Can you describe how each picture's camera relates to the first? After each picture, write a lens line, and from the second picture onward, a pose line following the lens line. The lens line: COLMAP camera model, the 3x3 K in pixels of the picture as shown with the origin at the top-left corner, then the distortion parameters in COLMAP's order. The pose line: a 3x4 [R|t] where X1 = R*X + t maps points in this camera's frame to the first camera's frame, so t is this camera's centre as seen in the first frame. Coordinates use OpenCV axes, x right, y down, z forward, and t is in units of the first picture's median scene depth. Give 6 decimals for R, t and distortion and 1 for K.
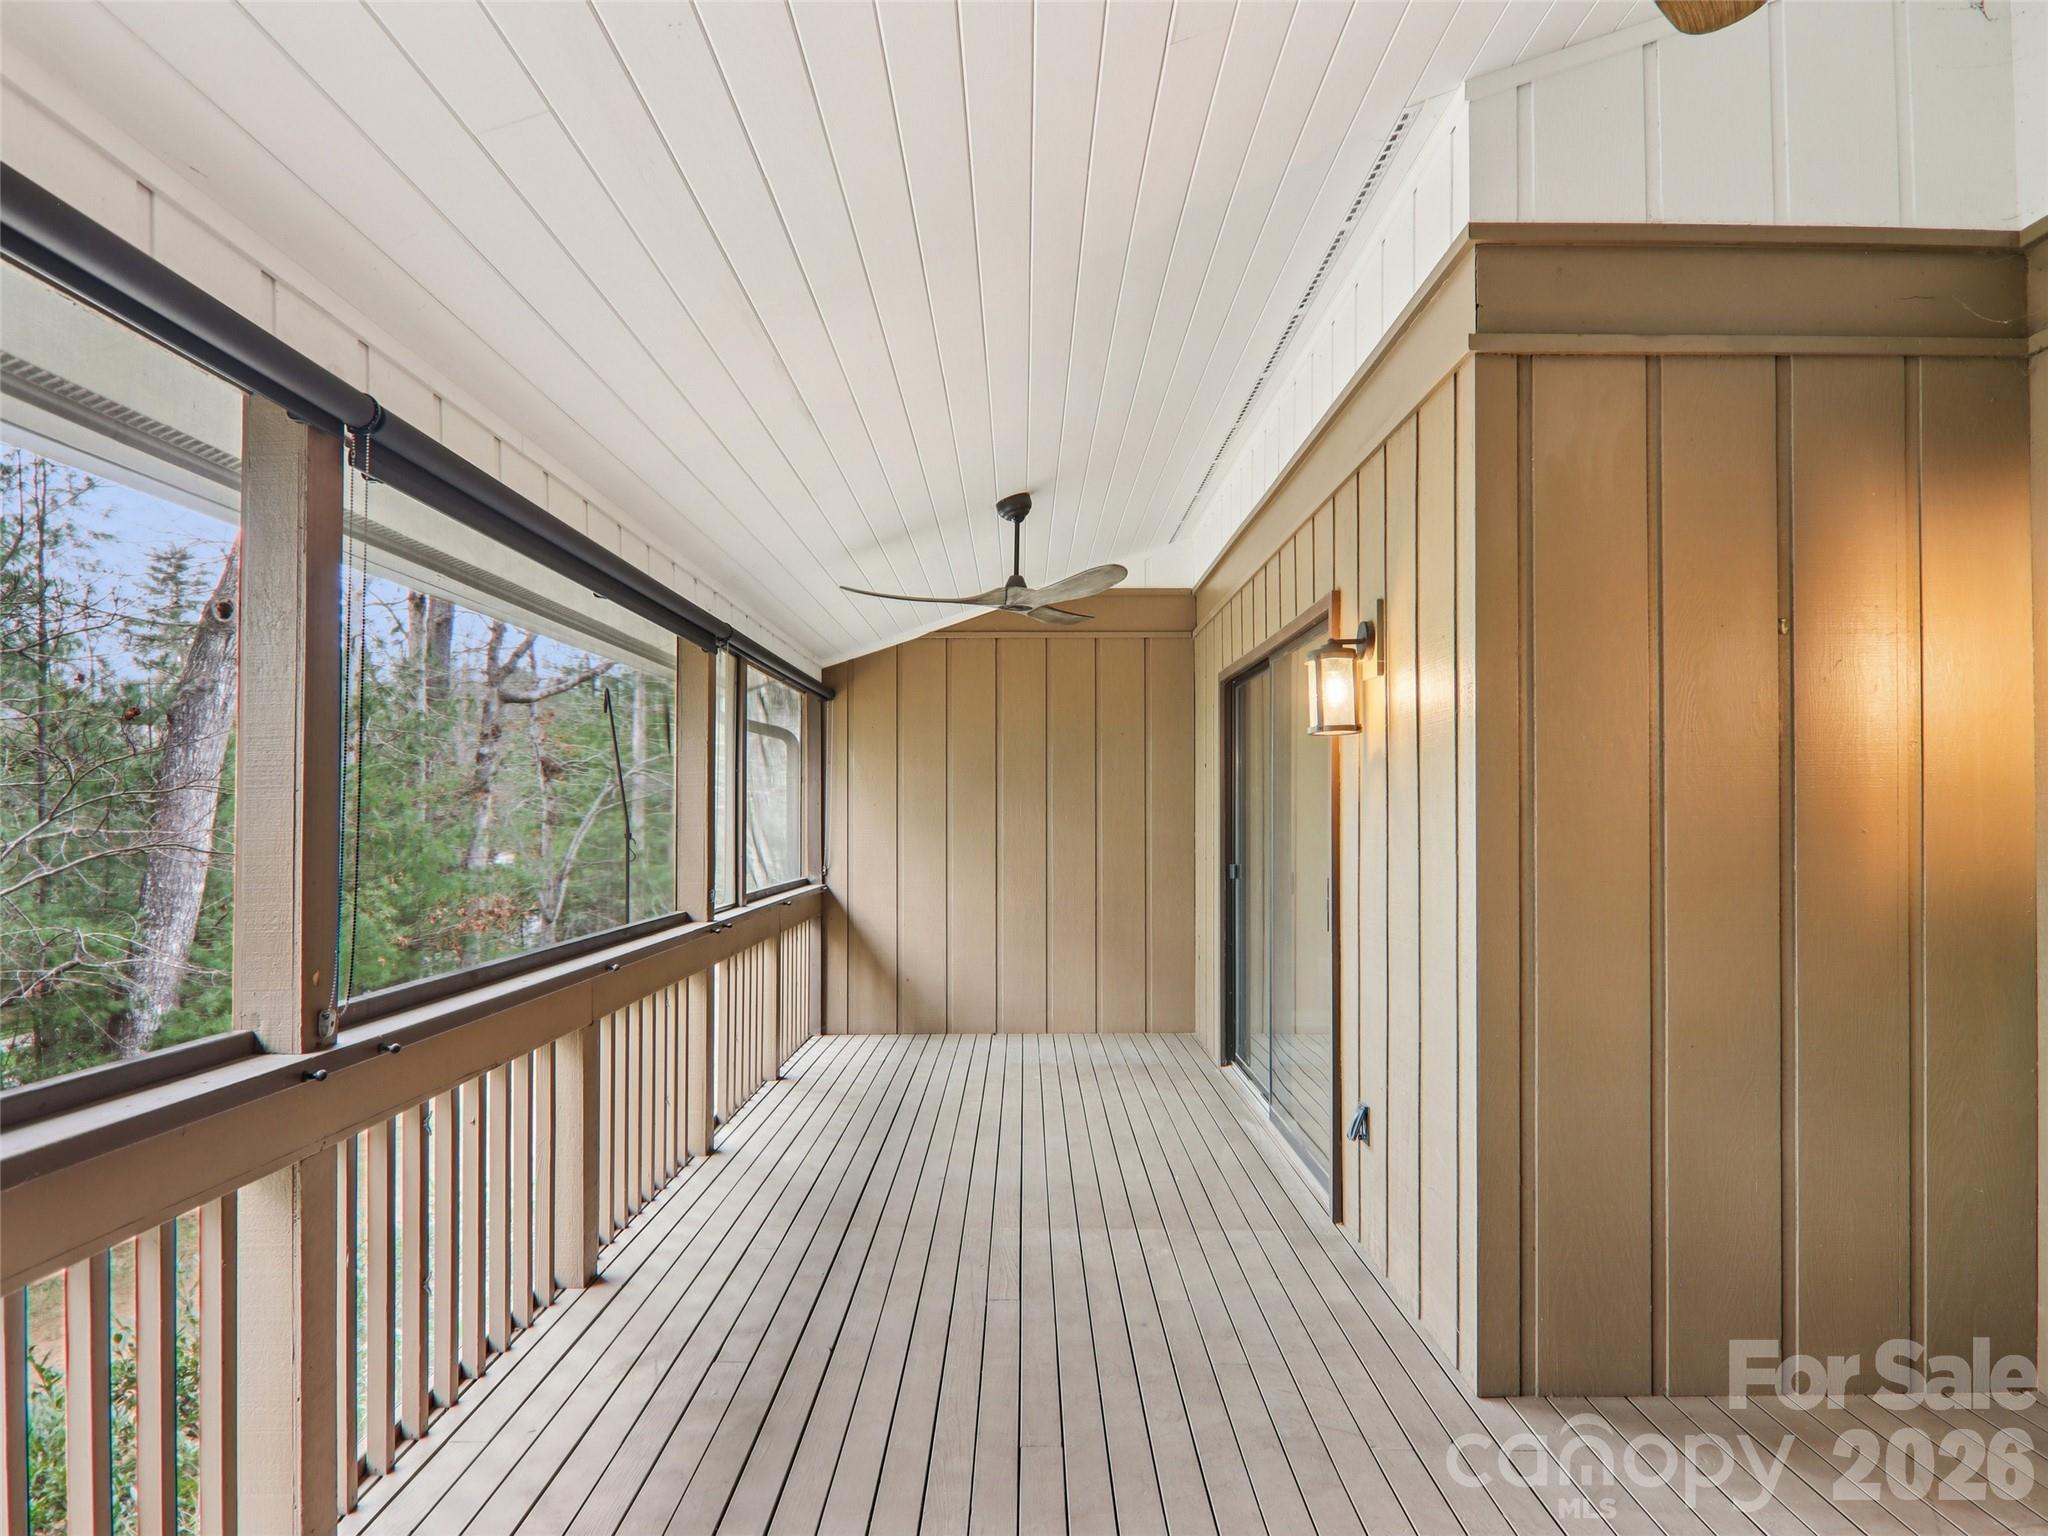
lens RADIAL K [[1269.7, 0, 1024.0], [0, 1269.7, 768.0], [0, 0, 1]] dist [0.005540, -0.017470]
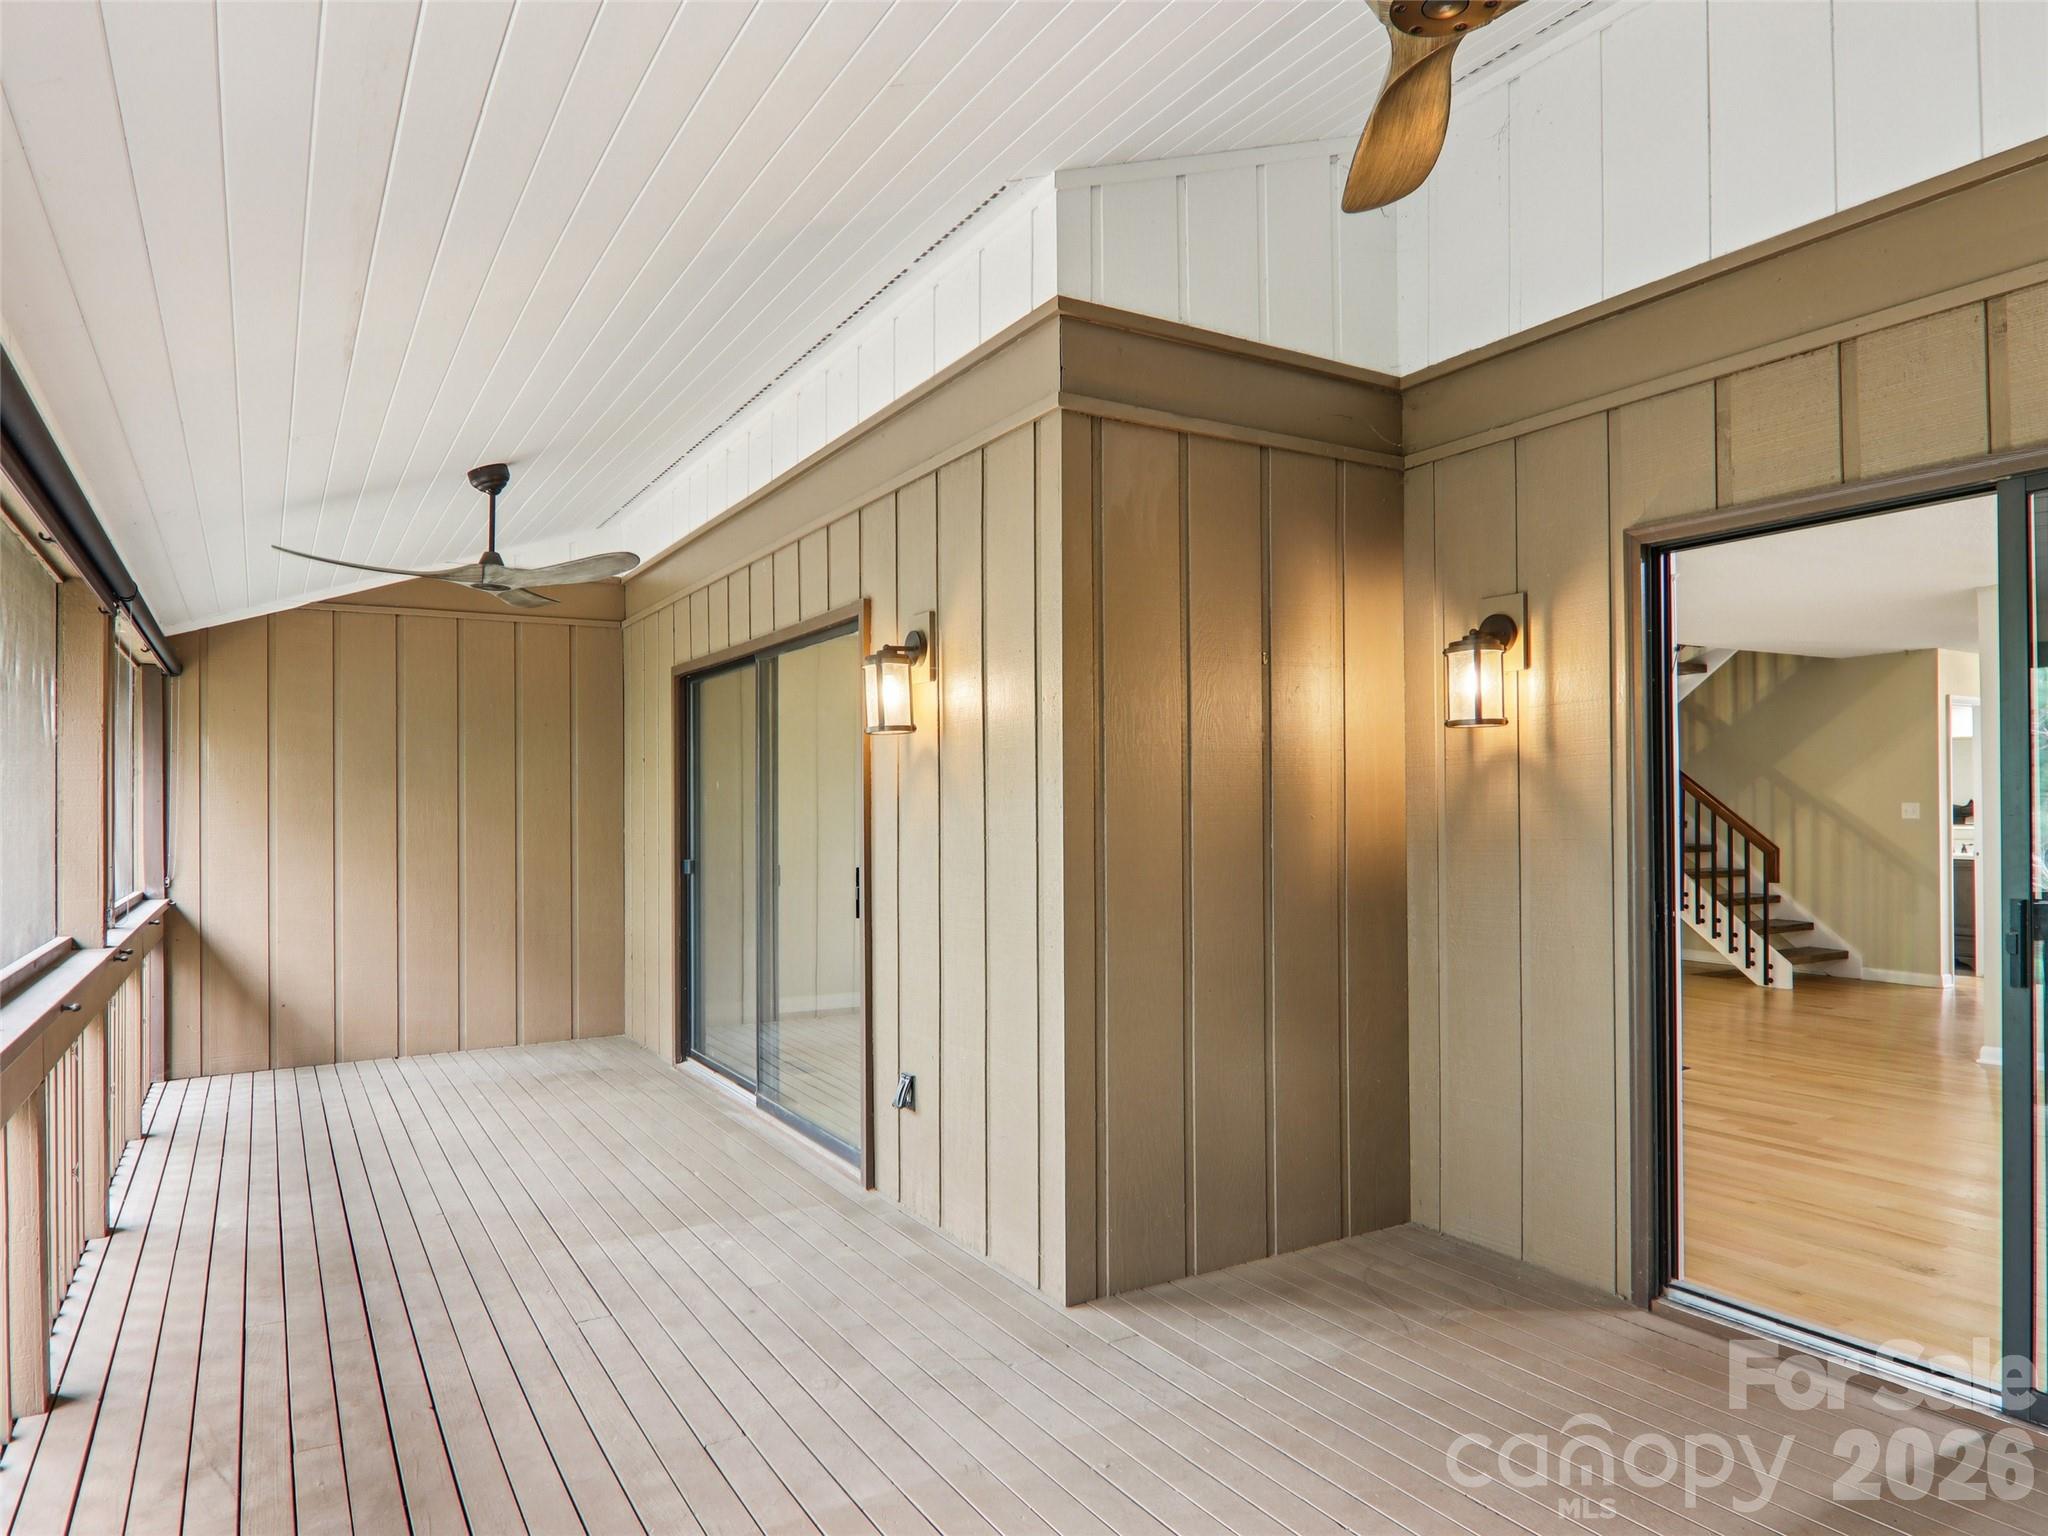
lens RADIAL K [[1269.7, 0, 1024.0], [0, 1269.7, 768.0], [0, 0, 1]] dist [0.005540, -0.017470]
pose [[0.861792, 0.007445, 0.507207, -0.203158], [-0.009642, 0.999952, 0.001706, -0.000573], [-0.507170, -0.006361, 0.861822, 0.013225]]
